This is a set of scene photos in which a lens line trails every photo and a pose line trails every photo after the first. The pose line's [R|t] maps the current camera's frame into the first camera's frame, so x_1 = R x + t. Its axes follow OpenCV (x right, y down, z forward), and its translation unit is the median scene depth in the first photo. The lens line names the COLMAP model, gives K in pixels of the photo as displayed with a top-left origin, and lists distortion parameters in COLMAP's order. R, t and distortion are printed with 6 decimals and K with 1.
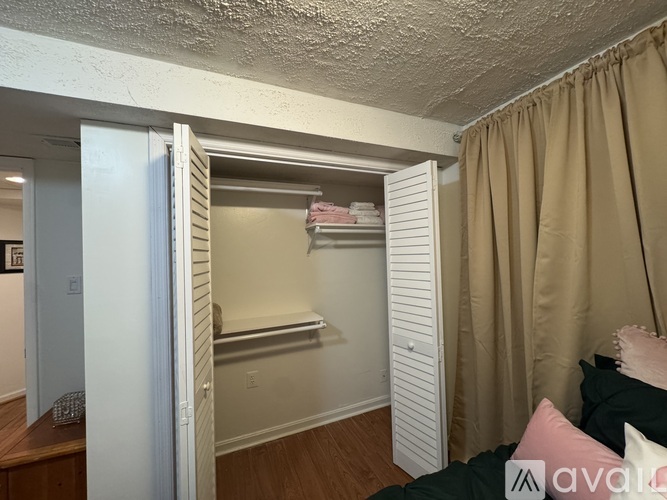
lens RADIAL K [[266.7, 0, 333.5], [0, 266.7, 249.5], [0, 0, 1]] dist [0.003440, 0.000375]
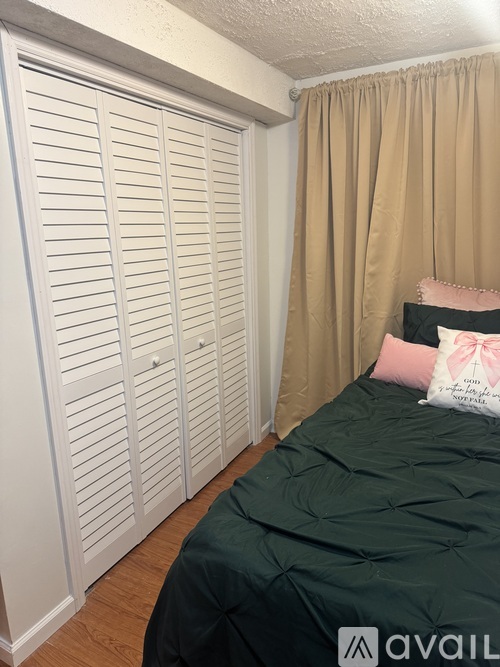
lens RADIAL K [[466.1, 0, 250.0], [0, 466.1, 334.5], [0, 0, 1]] dist [0.009379, 0.000421]
pose [[0.791933, -0.132435, 0.596073, -0.948106], [-0.006082, 0.974437, 0.224580, 0.009948], [-0.610578, -0.181477, 0.770883, -0.345708]]
